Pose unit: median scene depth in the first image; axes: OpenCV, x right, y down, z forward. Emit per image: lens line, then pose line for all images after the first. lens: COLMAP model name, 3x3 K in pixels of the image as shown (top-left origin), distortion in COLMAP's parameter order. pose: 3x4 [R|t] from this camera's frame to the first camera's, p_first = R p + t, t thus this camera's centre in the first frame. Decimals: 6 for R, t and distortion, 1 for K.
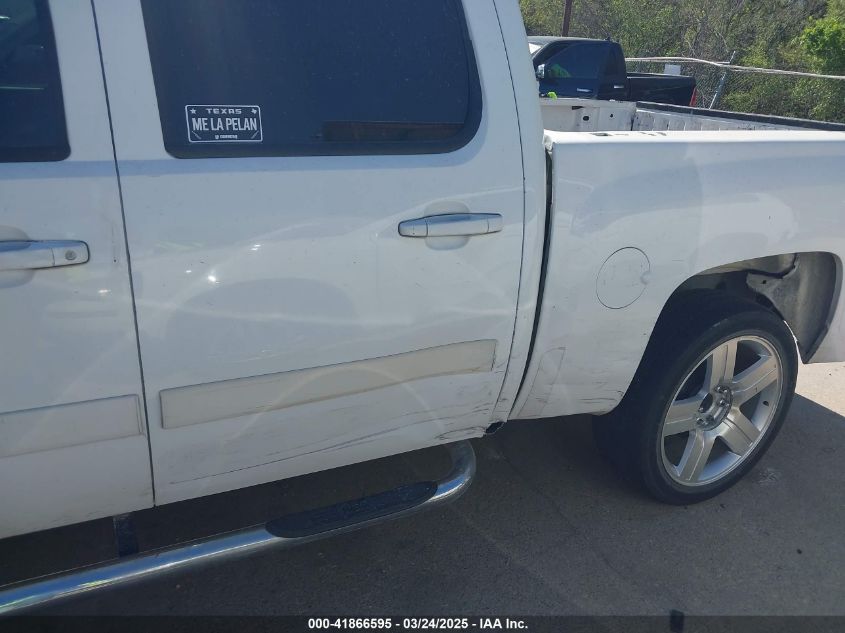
lens RADIAL K [[679.6, 0, 422.5], [0, 679.6, 316.5], [0, 0, 1]] dist [0.005176, 0.000486]
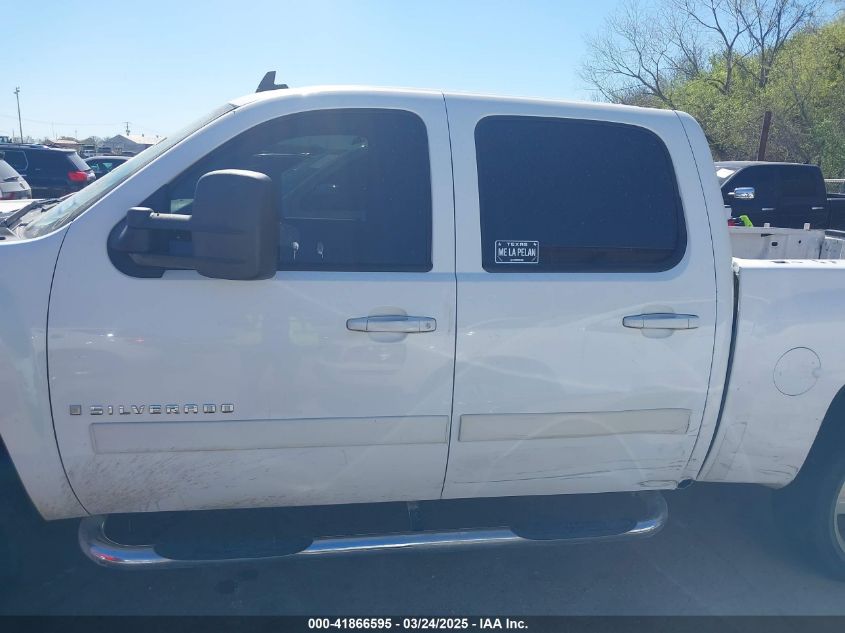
lens RADIAL K [[632.6, 0, 422.5], [0, 632.6, 316.5], [0, 0, 1]] dist [-0.001493, -0.043652]
pose [[0.958185, 0.048046, -0.282088, -0.054038], [-0.090768, 0.985927, -0.140391, 0.074367], [0.271373, 0.160125, 0.949061, -0.345666]]
